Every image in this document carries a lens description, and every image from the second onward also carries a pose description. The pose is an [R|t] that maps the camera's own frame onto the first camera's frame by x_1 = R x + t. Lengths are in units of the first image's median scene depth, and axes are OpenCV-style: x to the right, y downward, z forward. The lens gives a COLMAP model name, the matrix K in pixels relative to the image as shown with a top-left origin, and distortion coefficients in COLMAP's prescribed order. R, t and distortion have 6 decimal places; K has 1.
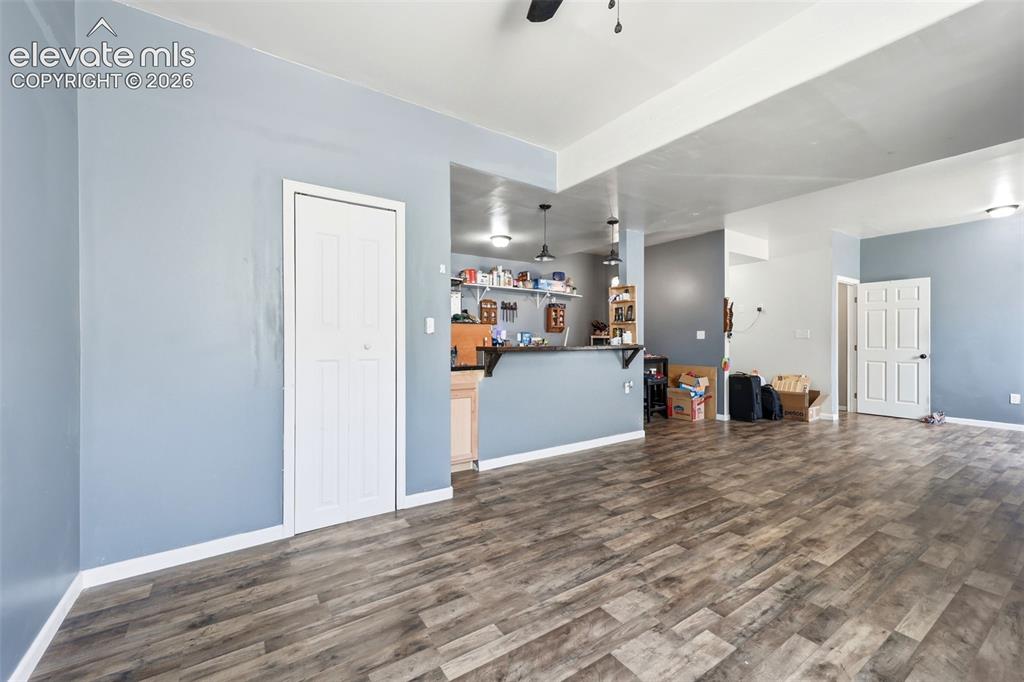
lens RADIAL K [[412.8, 0, 514.2], [0, 412.8, 339.0], [0, 0, 1]] dist [0.011366, -0.000355]
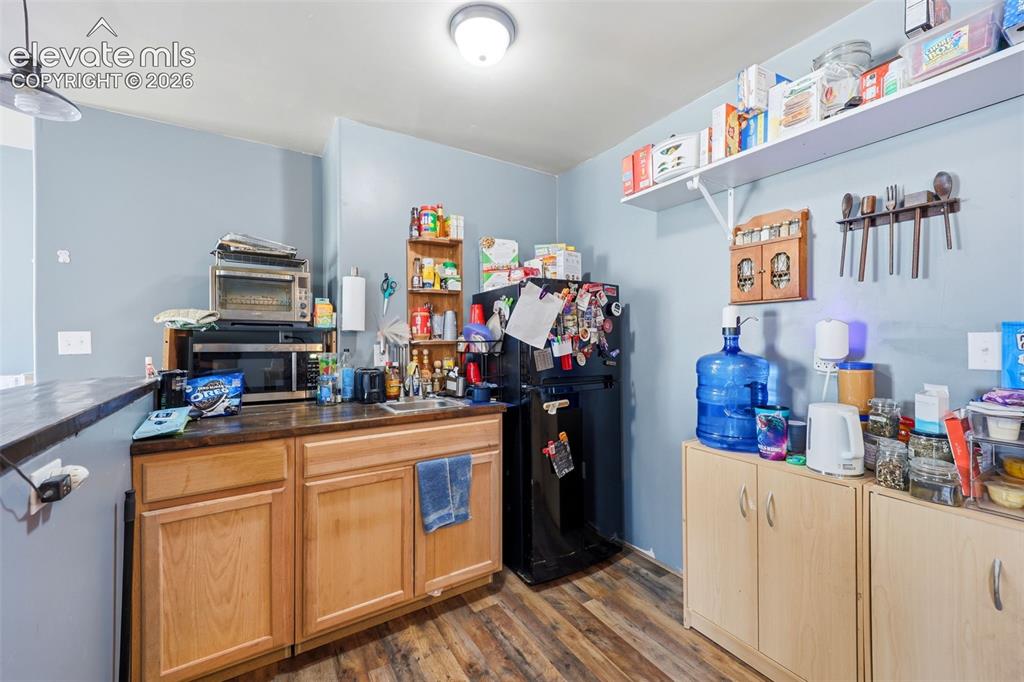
lens RADIAL K [[412.8, 0, 513.1], [0, 412.8, 340.8], [0, 0, 1]] dist [0.011366, -0.000355]
pose [[-0.034991, 0.003691, -0.999381, 0.212263], [-0.001181, 0.999992, 0.003735, -0.010714], [0.999387, 0.001311, -0.034986, 0.817582]]
